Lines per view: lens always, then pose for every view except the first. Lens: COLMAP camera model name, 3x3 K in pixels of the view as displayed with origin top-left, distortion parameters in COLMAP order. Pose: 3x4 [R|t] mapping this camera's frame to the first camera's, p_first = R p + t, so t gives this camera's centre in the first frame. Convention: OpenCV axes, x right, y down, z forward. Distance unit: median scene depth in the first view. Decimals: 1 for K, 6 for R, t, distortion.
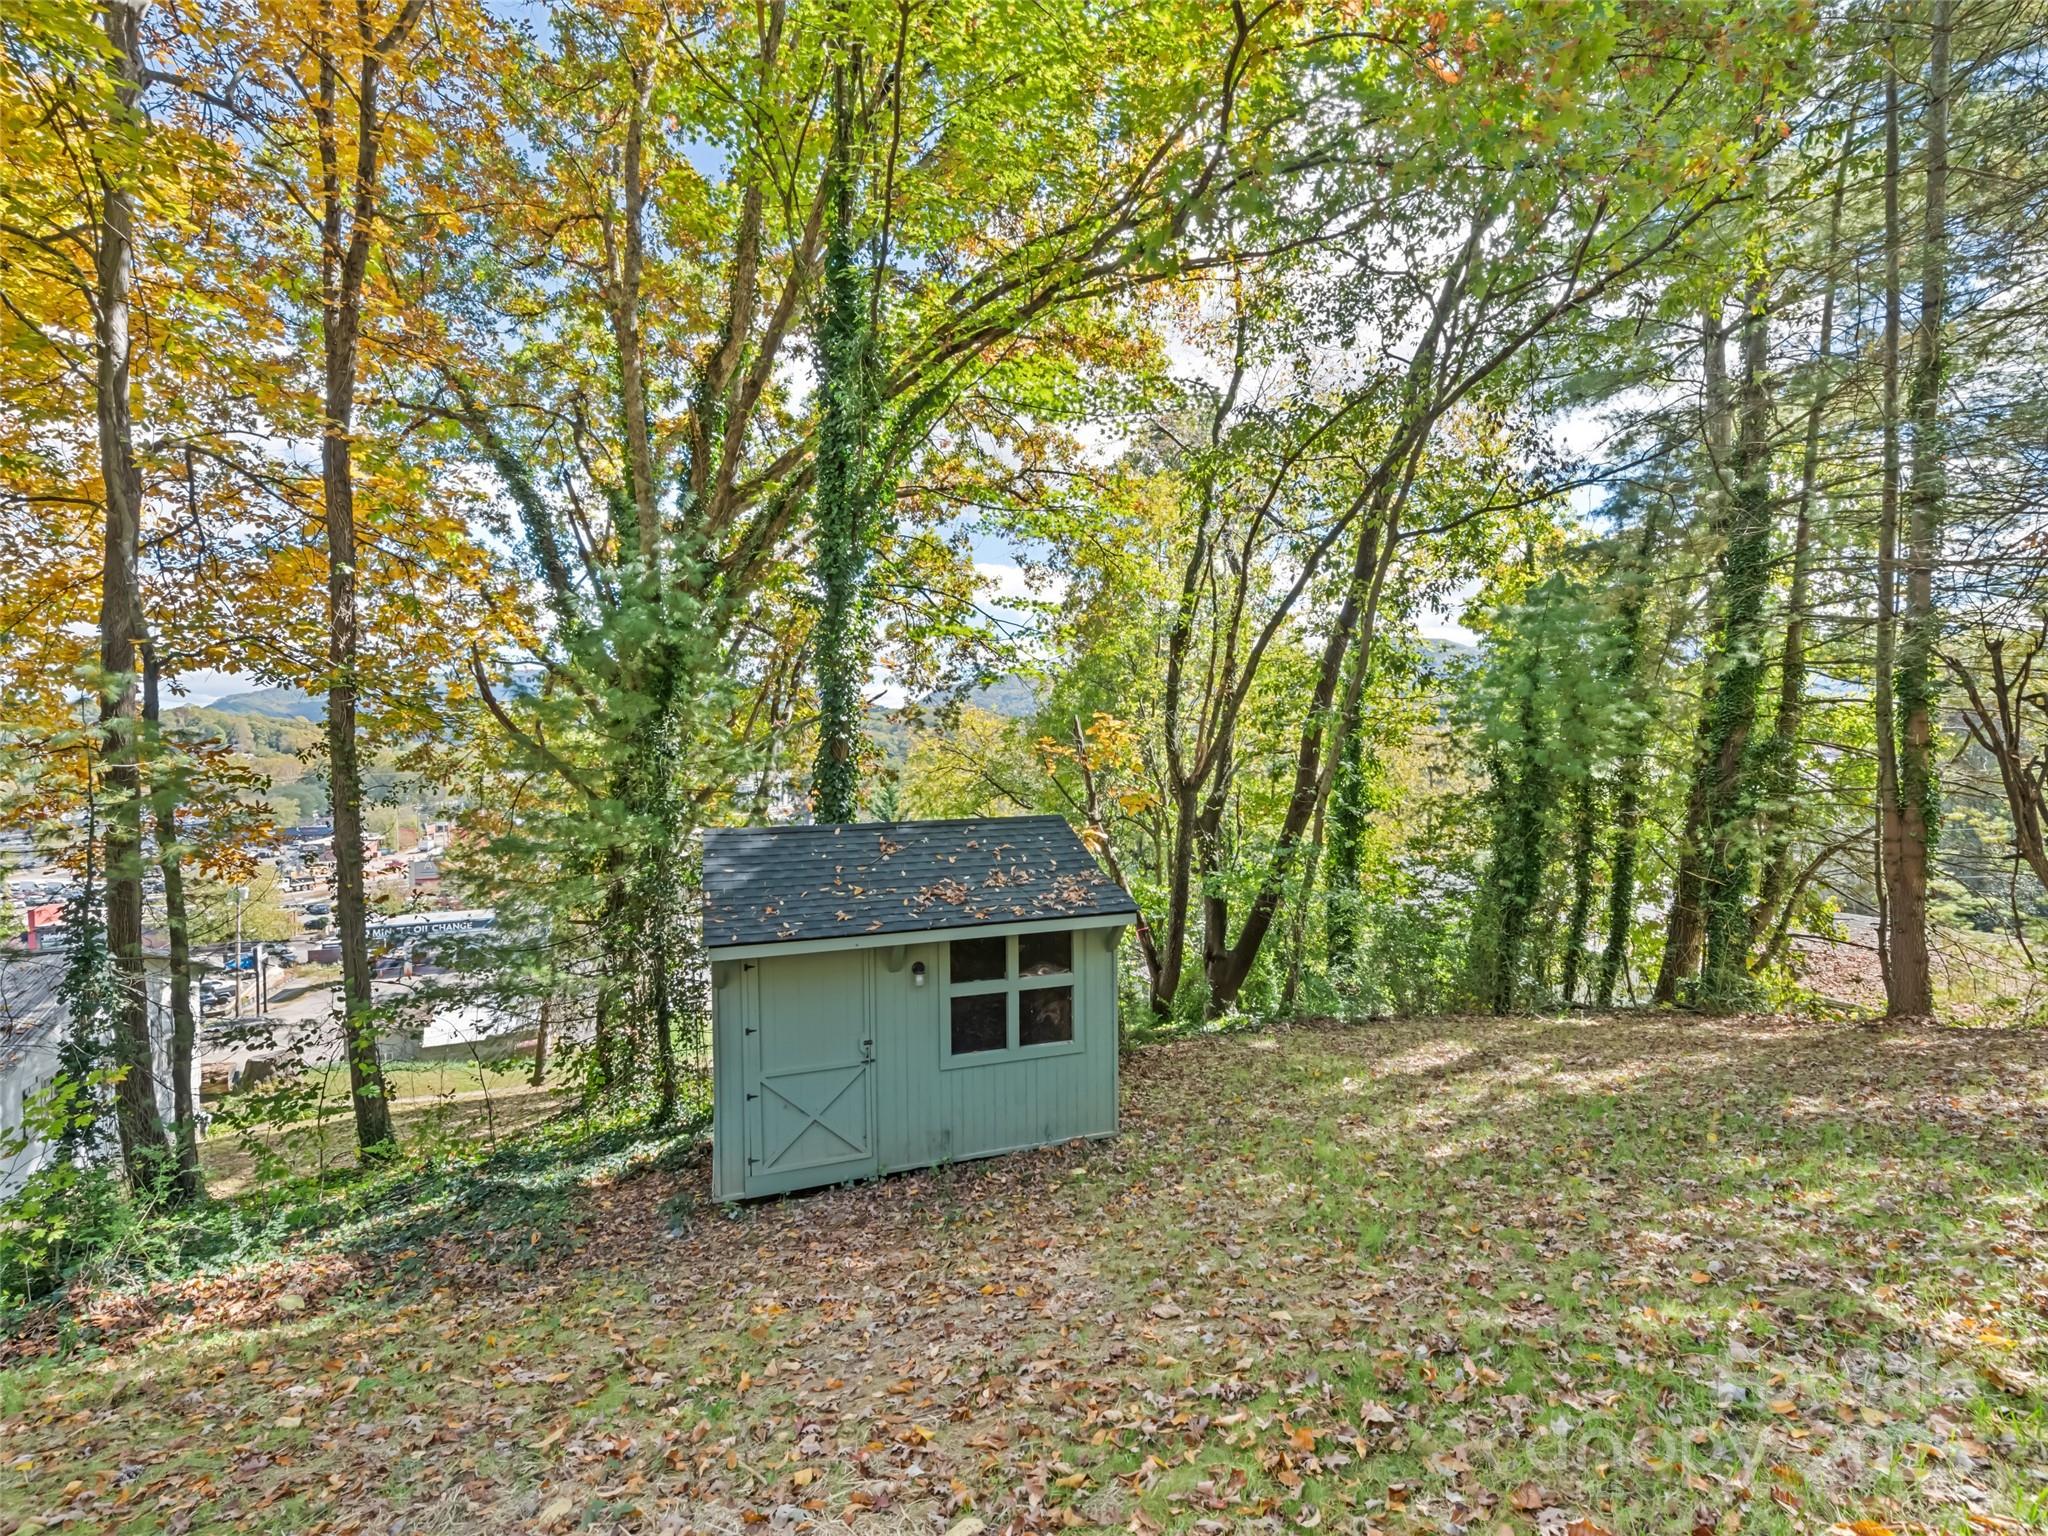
lens RADIAL K [[928.4, 0, 1036.5], [0, 928.4, 780.3], [0, 0, 1]] dist [0.012353, -0.000632]
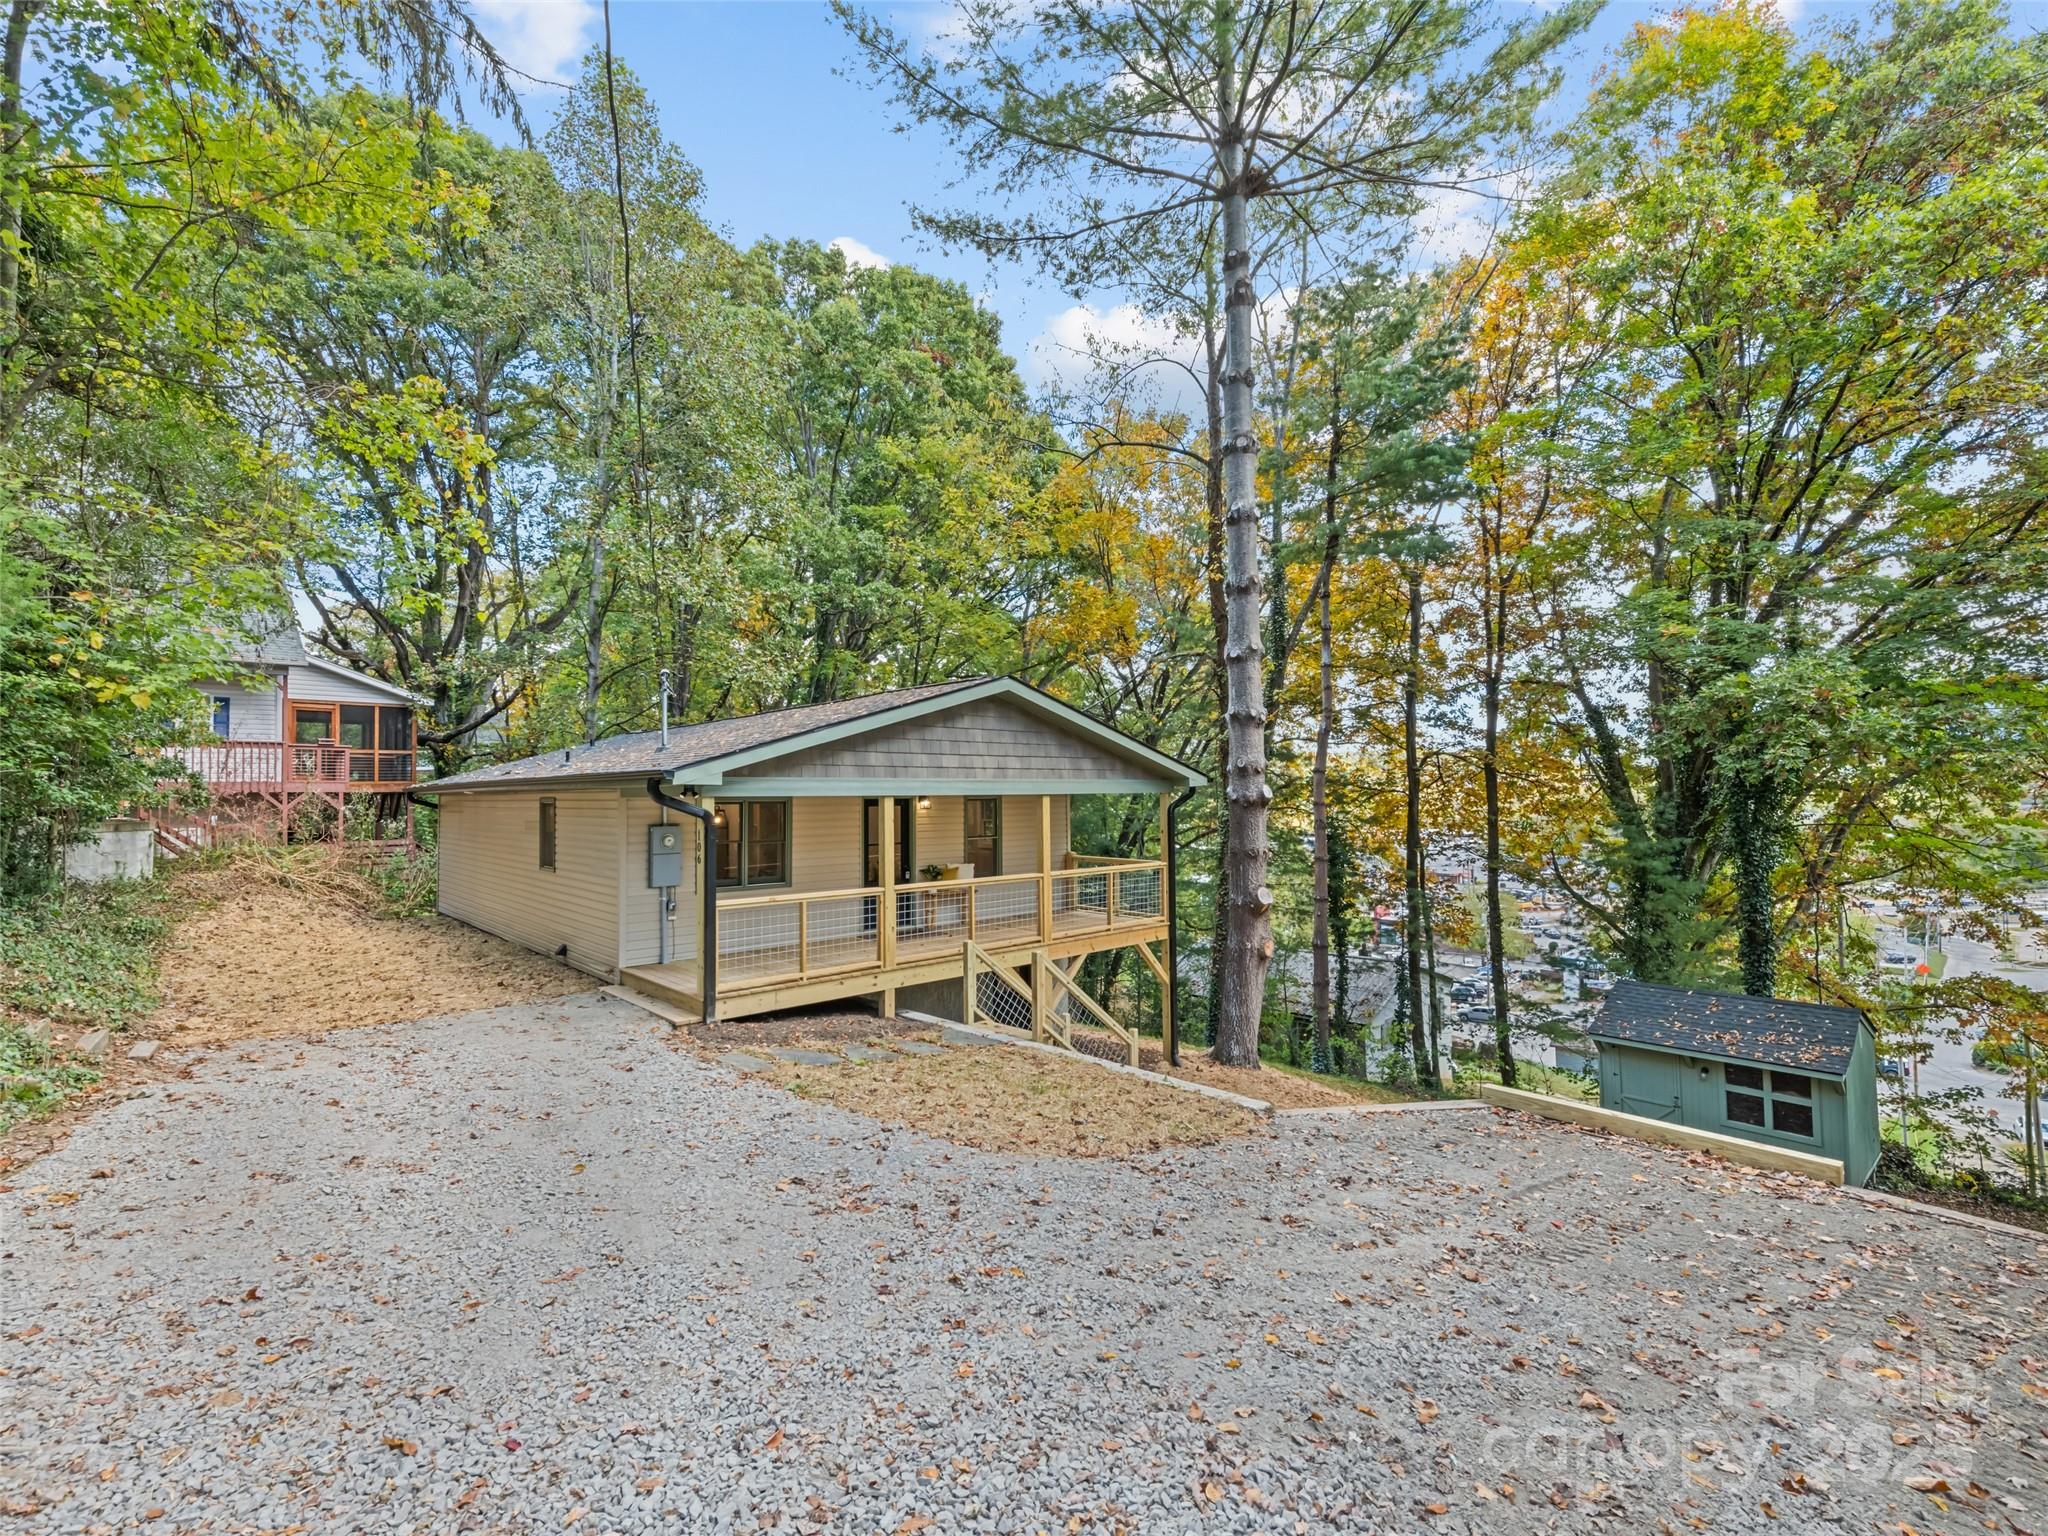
lens RADIAL K [[928.4, 0, 1036.5], [0, 928.4, 780.3], [0, 0, 1]] dist [0.012353, -0.000632]
pose [[0.387138, 0.006087, -0.922002, 1.120747], [-0.047682, 0.998772, -0.013427, -0.317669], [0.920788, 0.049161, 0.386953, -1.118559]]
